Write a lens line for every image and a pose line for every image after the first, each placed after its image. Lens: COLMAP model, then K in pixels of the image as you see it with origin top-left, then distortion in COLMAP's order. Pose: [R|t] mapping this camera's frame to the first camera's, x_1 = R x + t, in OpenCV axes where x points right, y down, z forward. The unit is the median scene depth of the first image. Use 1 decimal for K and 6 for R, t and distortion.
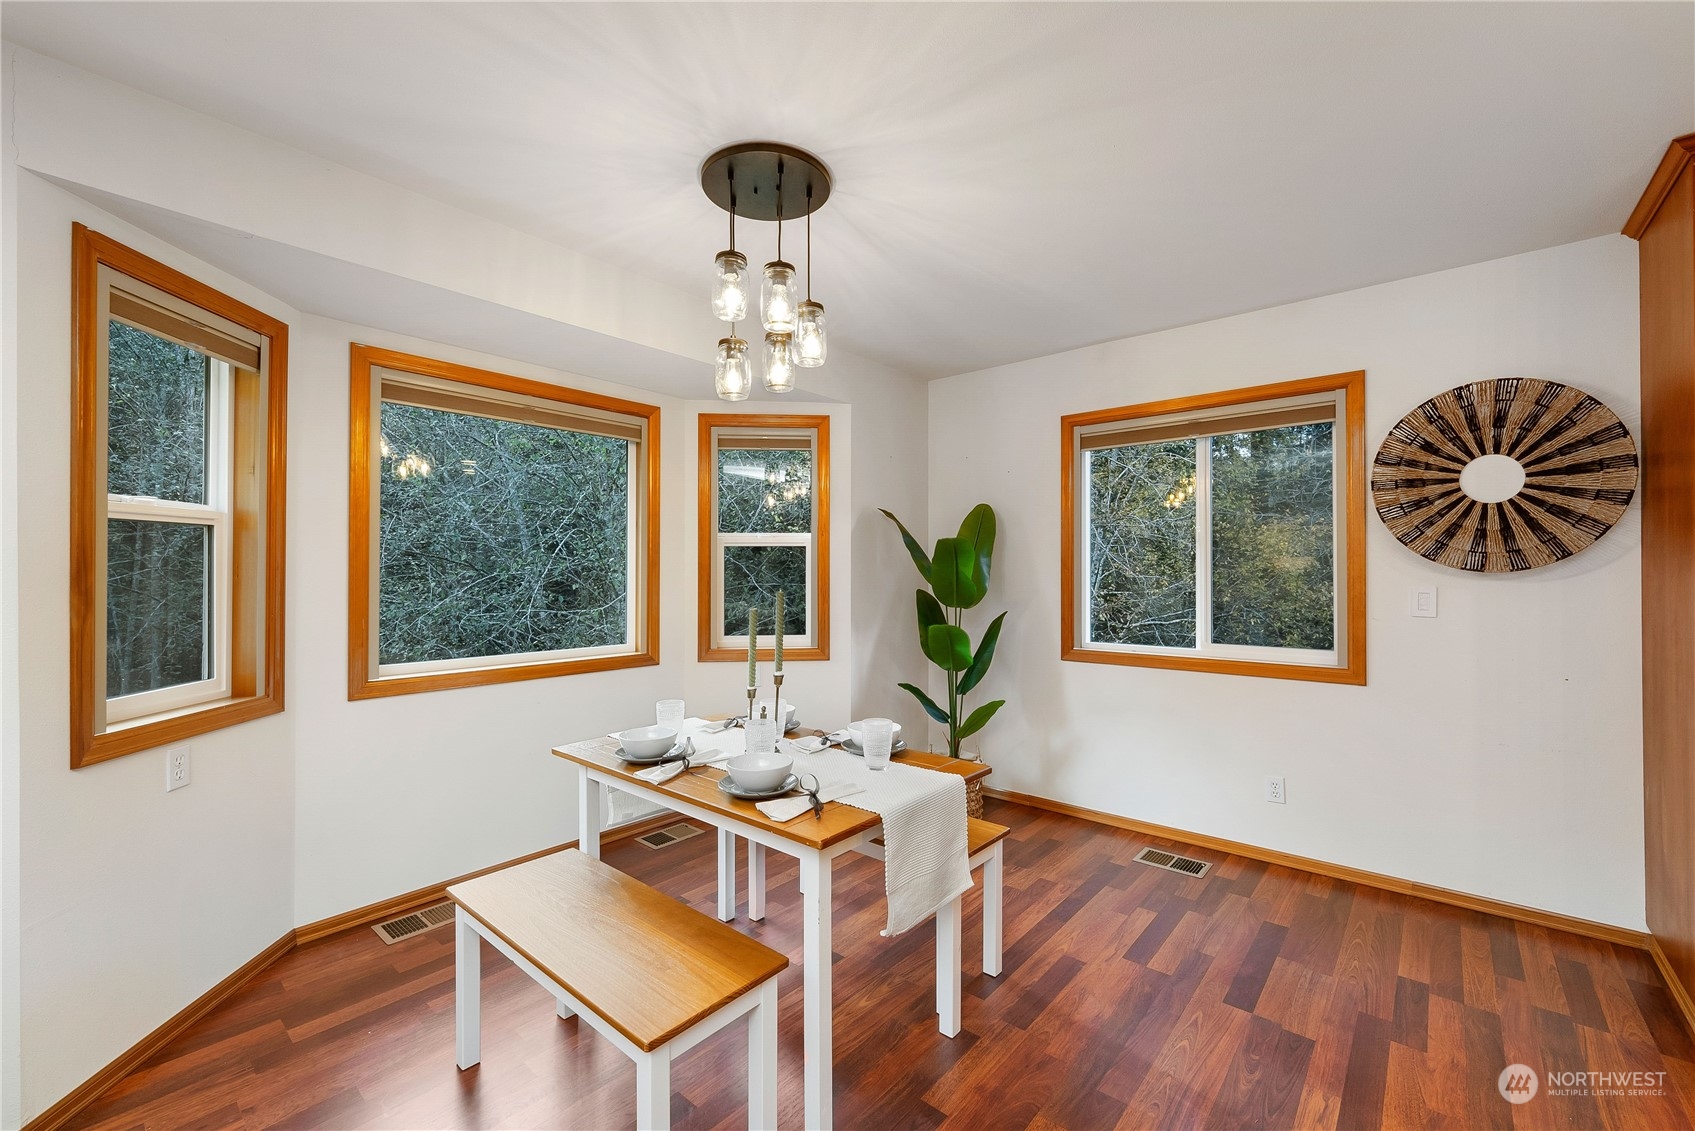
lens RADIAL K [[697.8, 0, 849.6], [0, 697.8, 564.4], [0, 0, 1]] dist [0.001852, -0.000561]
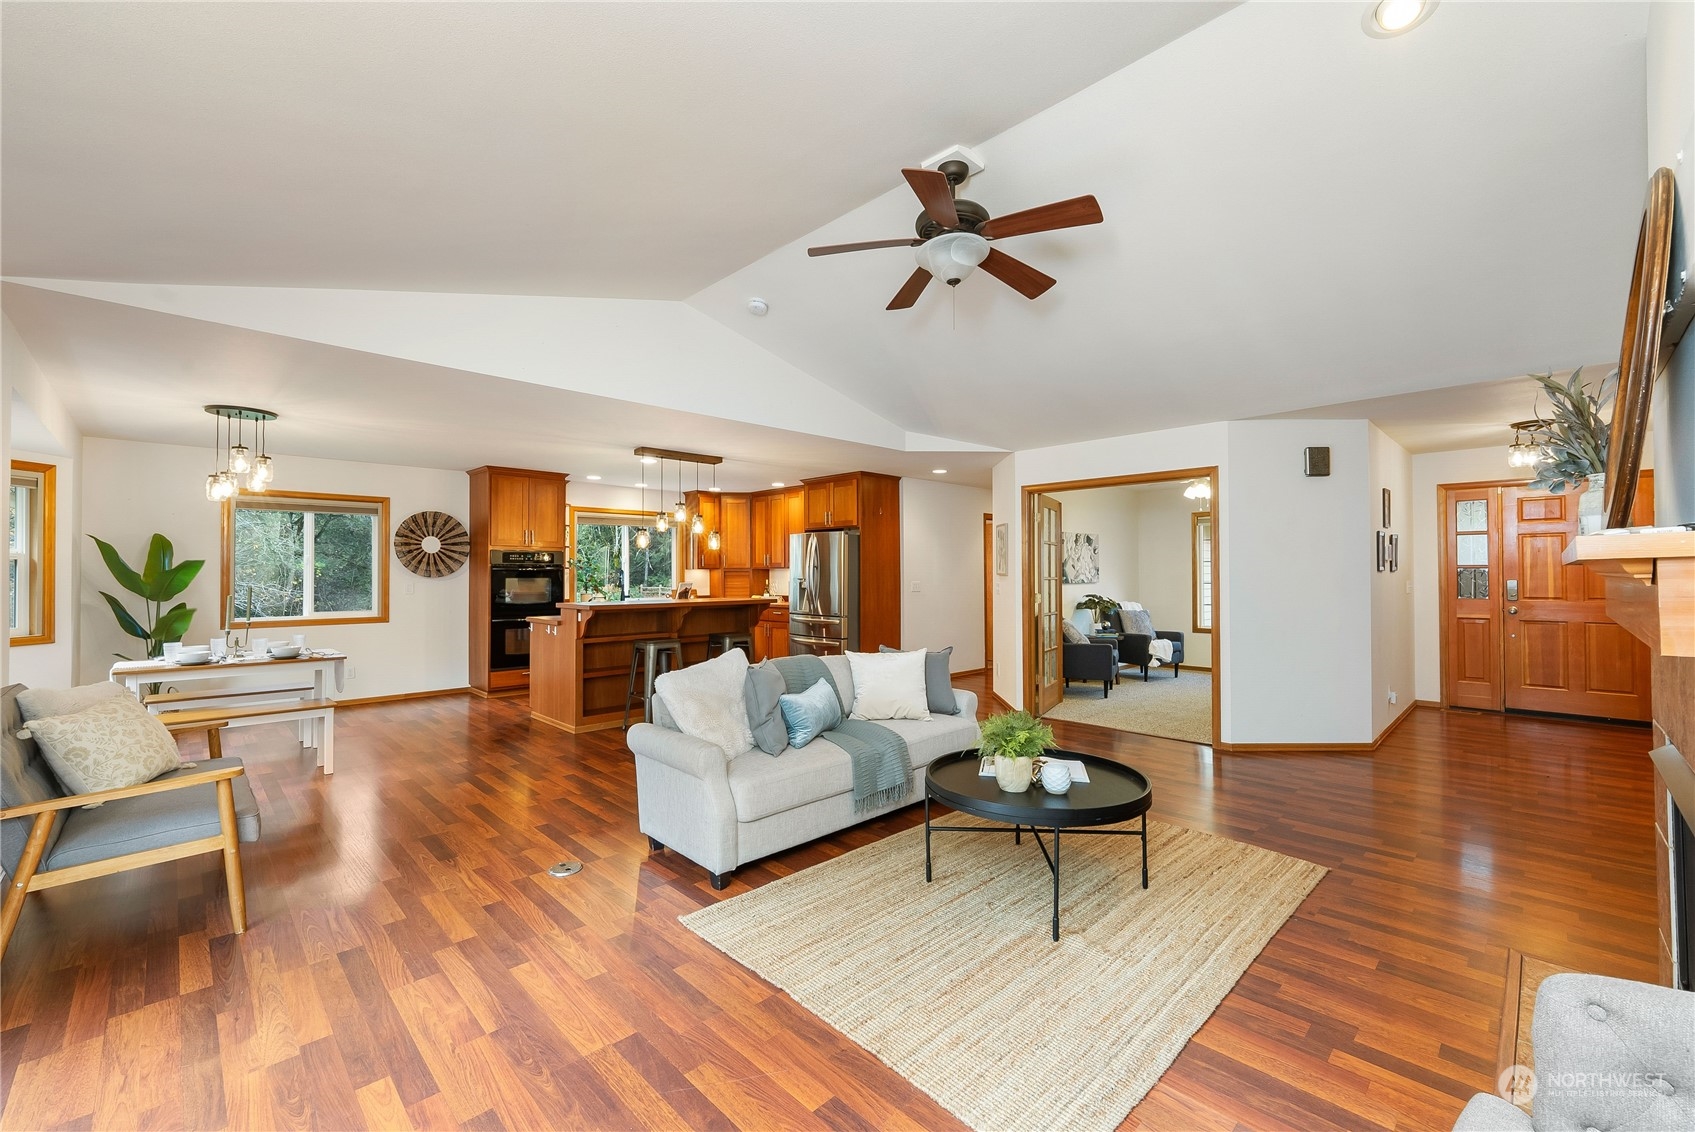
lens RADIAL K [[697.8, 0, 846.9], [0, 697.8, 557.5], [0, 0, 1]] dist [0.001852, -0.000561]
pose [[0.084236, 0.024056, 0.996155, -1.786808], [-0.009746, 0.999681, -0.023317, -0.019446], [-0.996398, -0.007744, 0.084444, -0.941441]]
